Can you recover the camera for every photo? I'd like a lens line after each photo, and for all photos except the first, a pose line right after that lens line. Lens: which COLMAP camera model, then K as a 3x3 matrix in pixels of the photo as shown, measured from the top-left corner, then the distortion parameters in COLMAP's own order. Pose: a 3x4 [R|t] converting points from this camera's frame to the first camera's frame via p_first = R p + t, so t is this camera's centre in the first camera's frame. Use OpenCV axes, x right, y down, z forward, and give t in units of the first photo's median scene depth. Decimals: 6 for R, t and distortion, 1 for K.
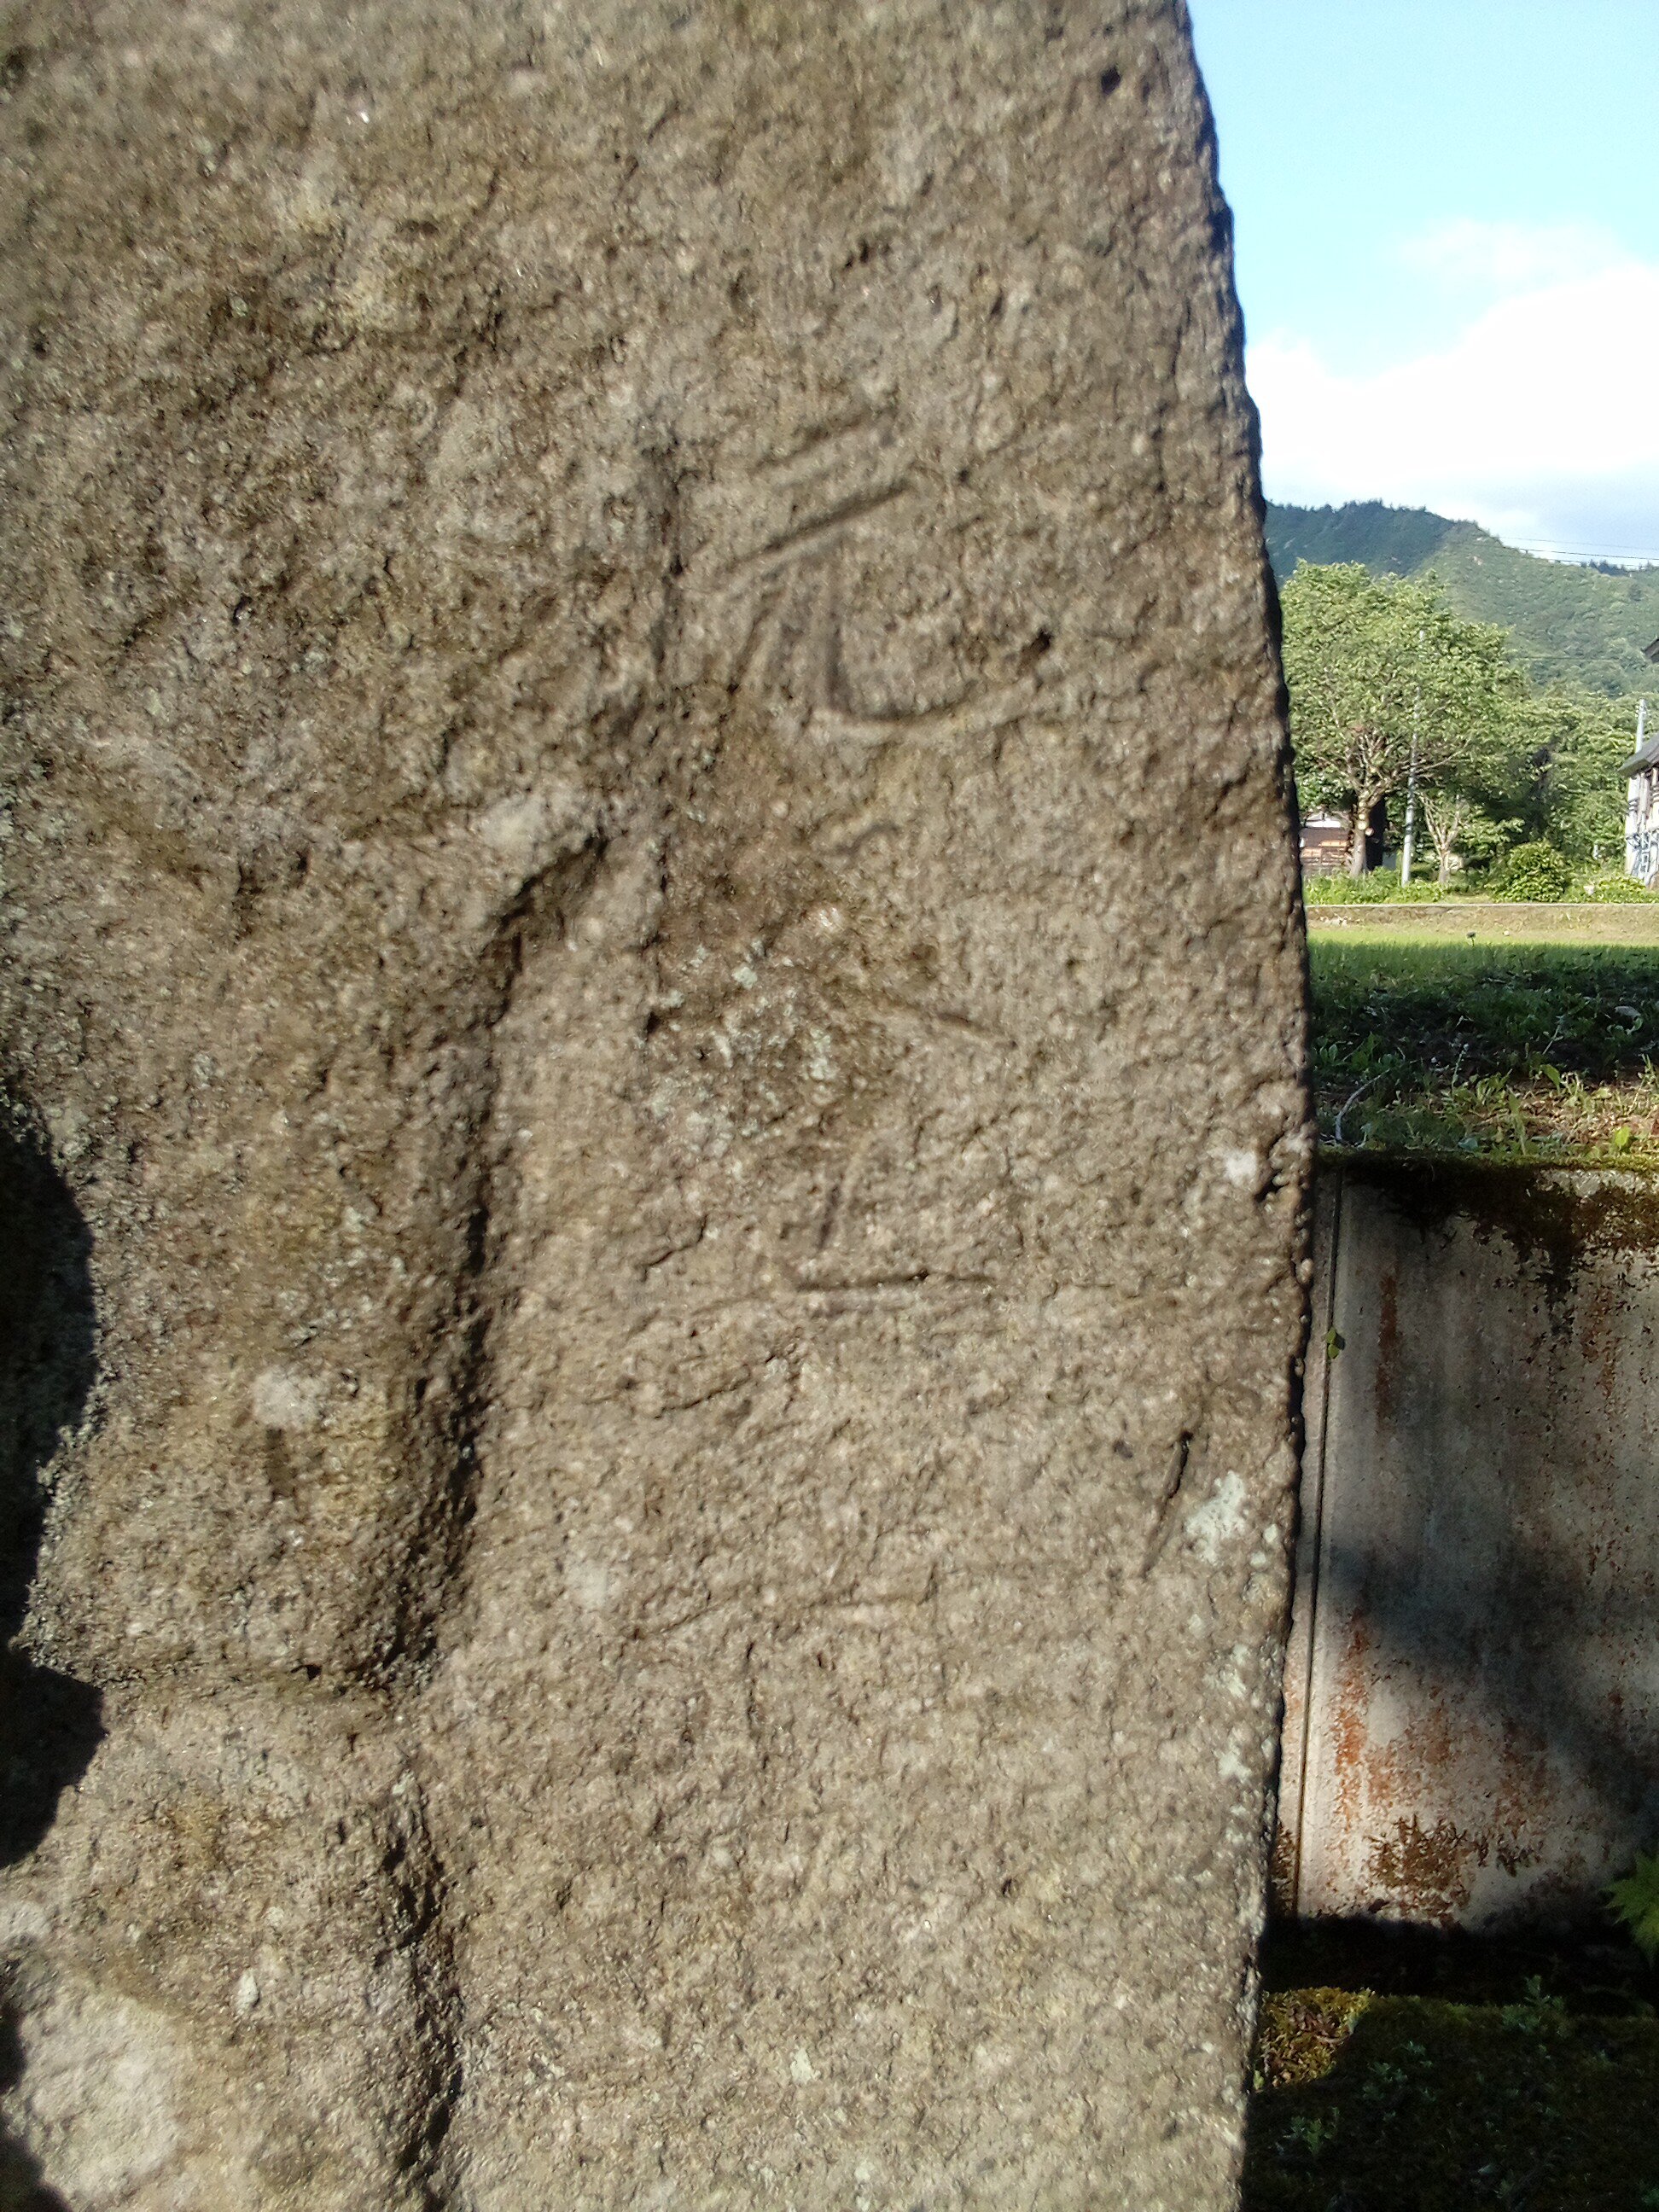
lens RADIAL K [[1687.1, 0, 829.5], [0, 1687.1, 1106.0], [0, 0, 1]] dist [0.068423, -0.106869]
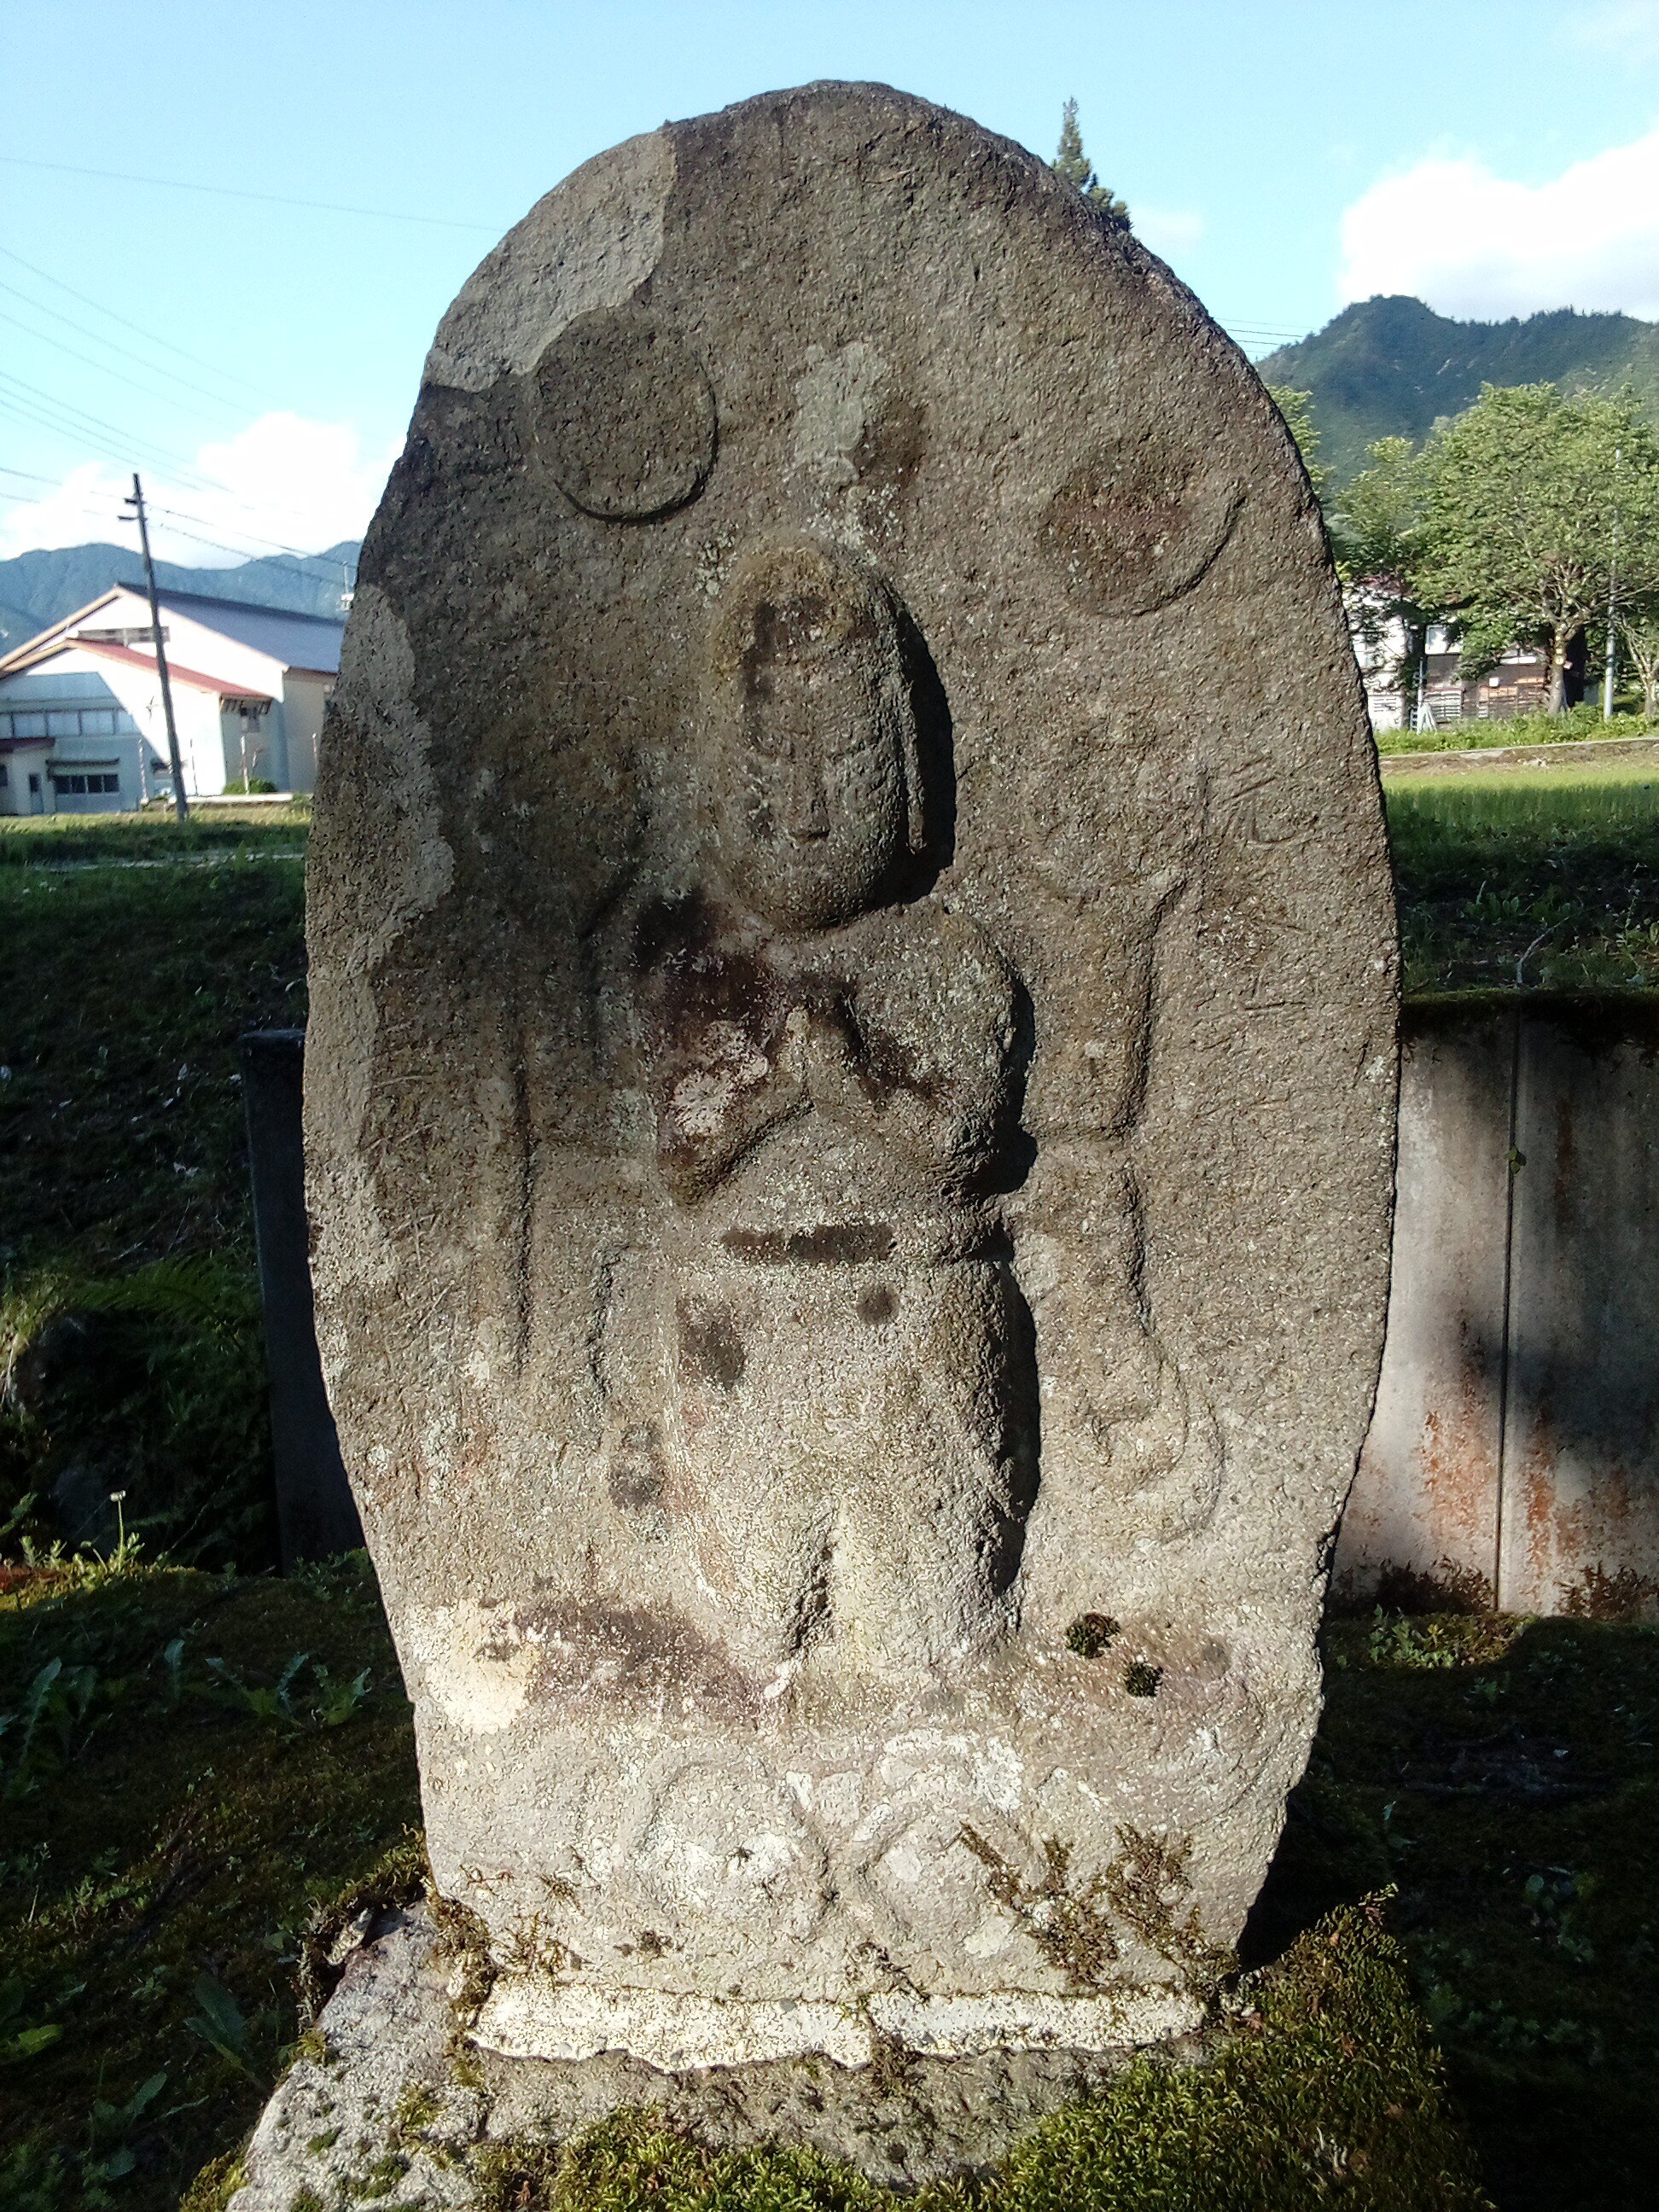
lens RADIAL K [[1687.1, 0, 829.5], [0, 1687.1, 1106.0], [0, 0, 1]] dist [0.068423, -0.106869]
pose [[0.993007, -0.046388, -0.108556, -0.466428], [0.053751, 0.996377, 0.065908, 0.030709], [0.105105, -0.071282, 0.991903, -2.365211]]
